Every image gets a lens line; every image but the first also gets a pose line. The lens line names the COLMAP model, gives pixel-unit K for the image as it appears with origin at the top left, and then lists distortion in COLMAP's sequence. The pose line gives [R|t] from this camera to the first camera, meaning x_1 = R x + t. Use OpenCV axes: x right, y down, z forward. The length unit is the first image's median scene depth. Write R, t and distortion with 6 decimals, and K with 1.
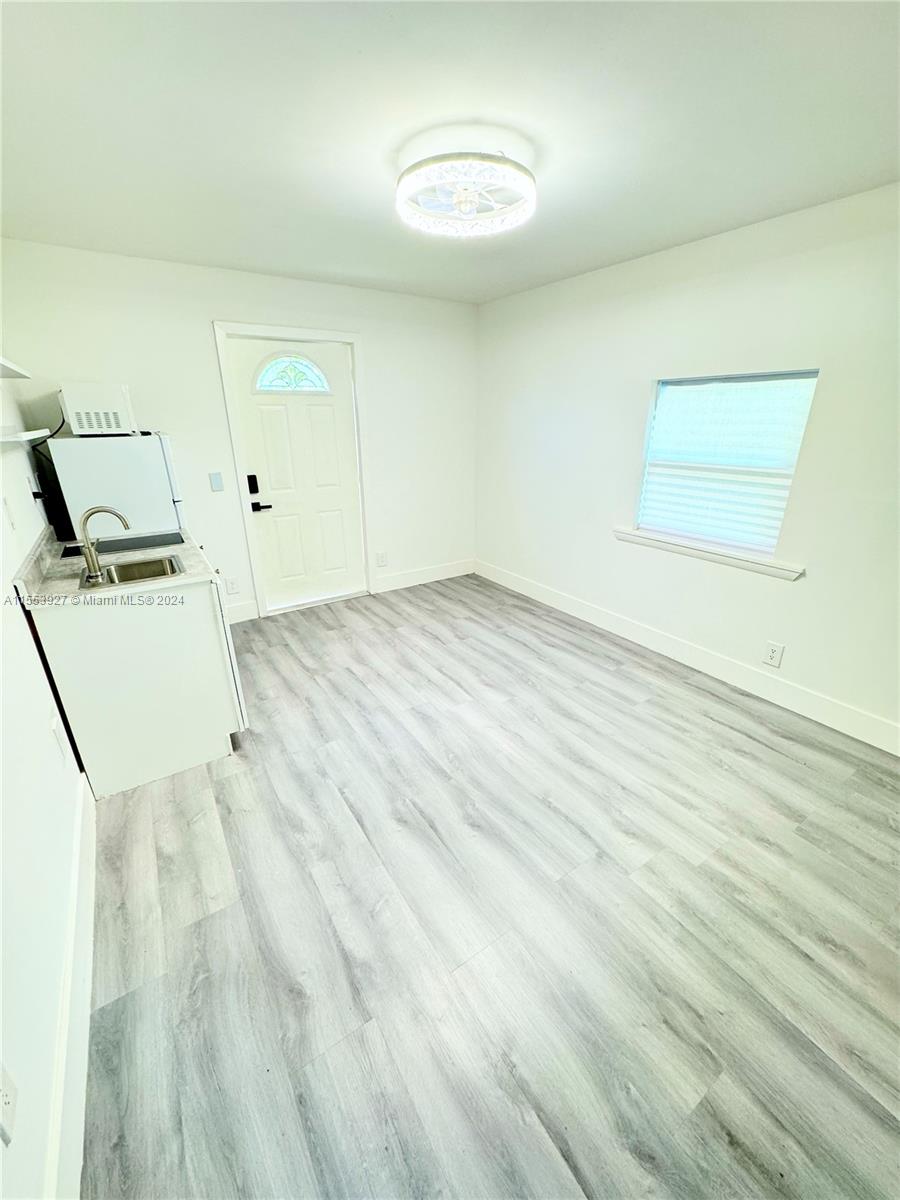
lens RADIAL K [[478.7, 0, 450.7], [0, 478.7, 599.4], [0, 0, 1]] dist [-0.002240, 0.000571]
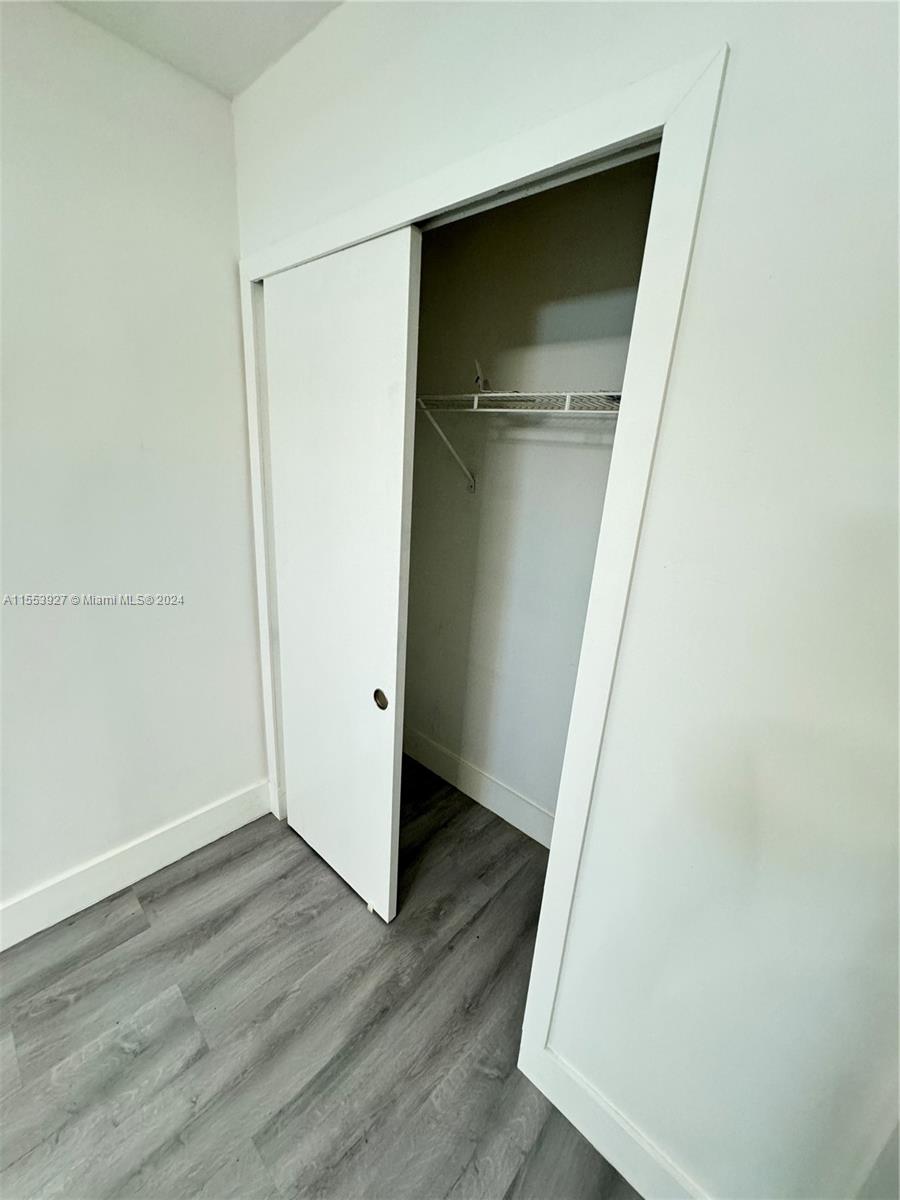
lens RADIAL K [[478.7, 0, 446.9], [0, 478.7, 599.7], [0, 0, 1]] dist [-0.002240, 0.000571]
pose [[-0.239179, -0.299637, 0.923586, 0.320815], [0.292637, 0.884721, 0.362812, -0.131116], [-0.925828, 0.357053, -0.123921, 0.369639]]
